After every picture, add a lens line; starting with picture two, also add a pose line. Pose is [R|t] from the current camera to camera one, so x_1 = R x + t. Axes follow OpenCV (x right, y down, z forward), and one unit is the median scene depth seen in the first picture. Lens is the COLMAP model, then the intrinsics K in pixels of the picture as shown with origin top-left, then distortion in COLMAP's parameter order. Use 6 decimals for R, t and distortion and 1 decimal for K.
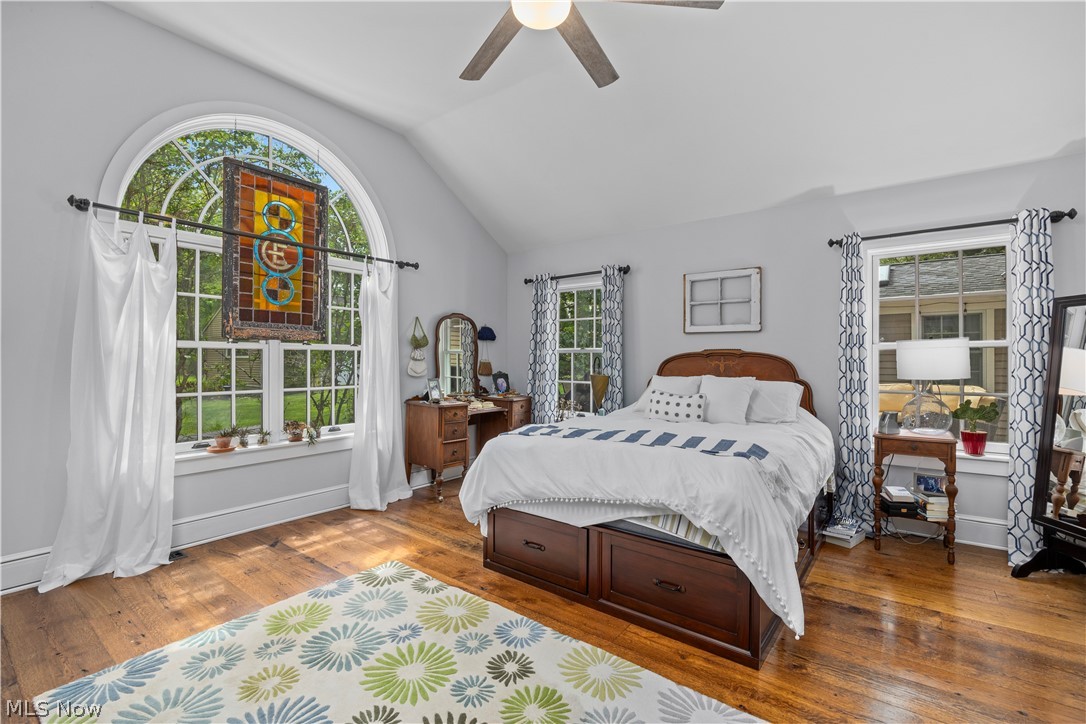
lens RADIAL K [[474.4, 0, 551.1], [0, 474.4, 362.4], [0, 0, 1]] dist [-0.020424, 0.001764]
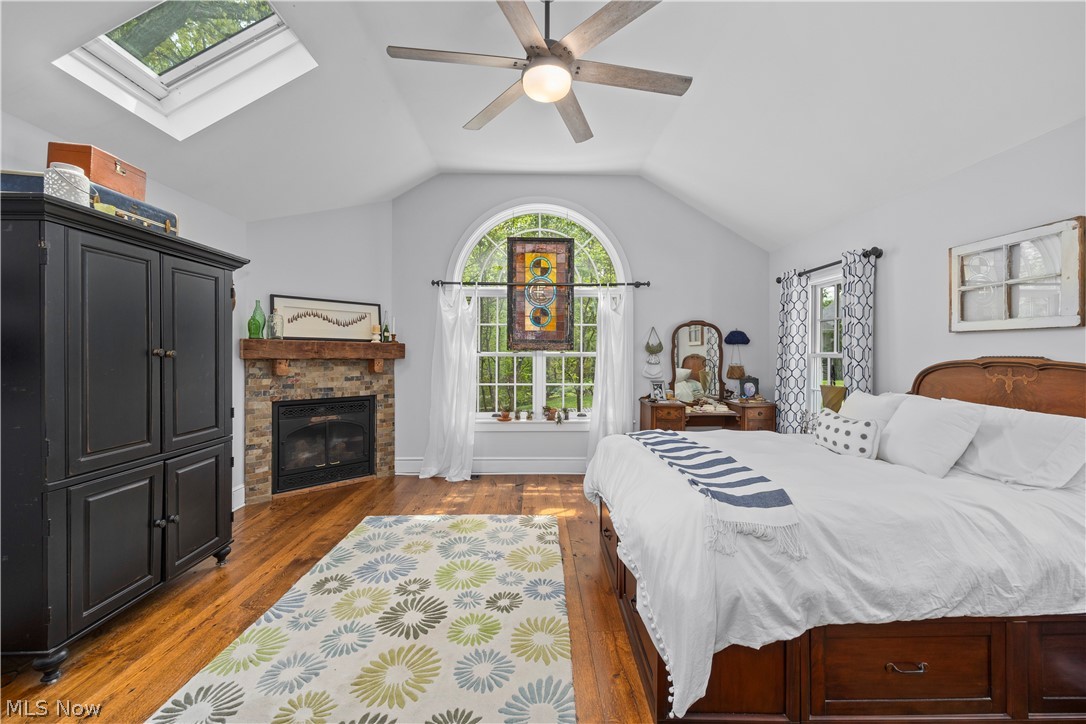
lens RADIAL K [[436.0, 0, 549.7], [0, 436.0, 355.9], [0, 0, 1]] dist [0.002325, 0.000107]
pose [[0.619618, 0.003074, -0.784898, 0.575498], [-0.005661, 0.999984, -0.000553, -0.032551], [0.784883, 0.004786, 0.619625, 0.193903]]
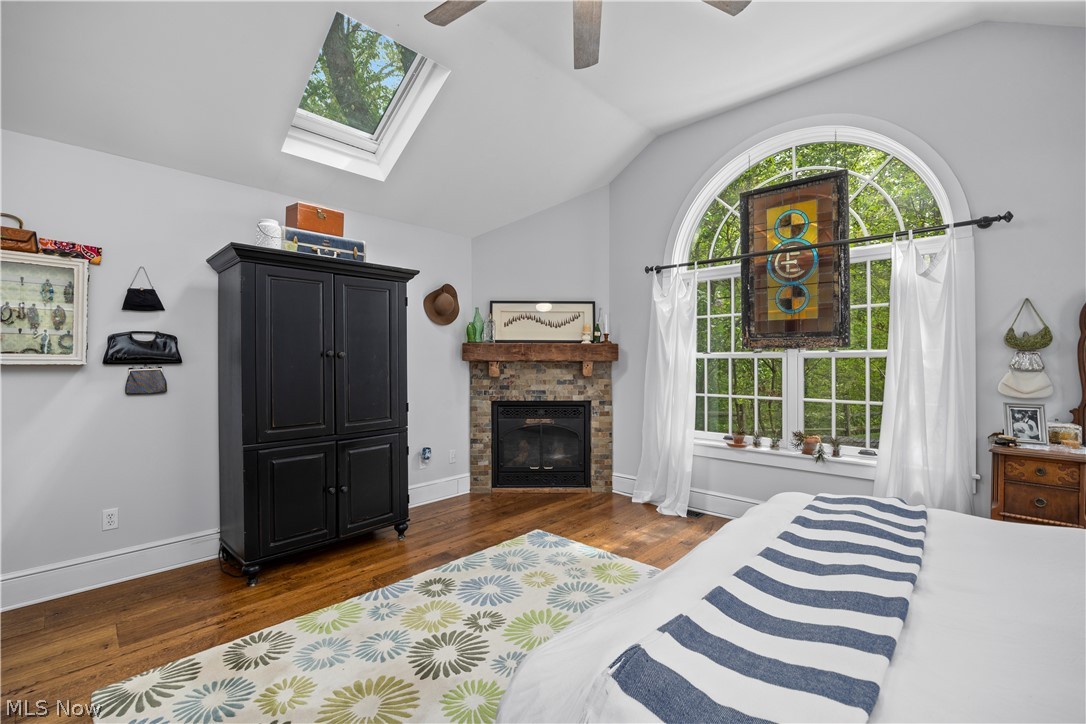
lens RADIAL K [[474.4, 0, 542.6], [0, 474.4, 360.0], [0, 0, 1]] dist [-0.020424, 0.001764]
pose [[-0.116297, 0.000073, -0.993214, 0.529754], [-0.002924, 0.999996, 0.000415, -0.024411], [0.993210, 0.002952, -0.116296, 0.660940]]
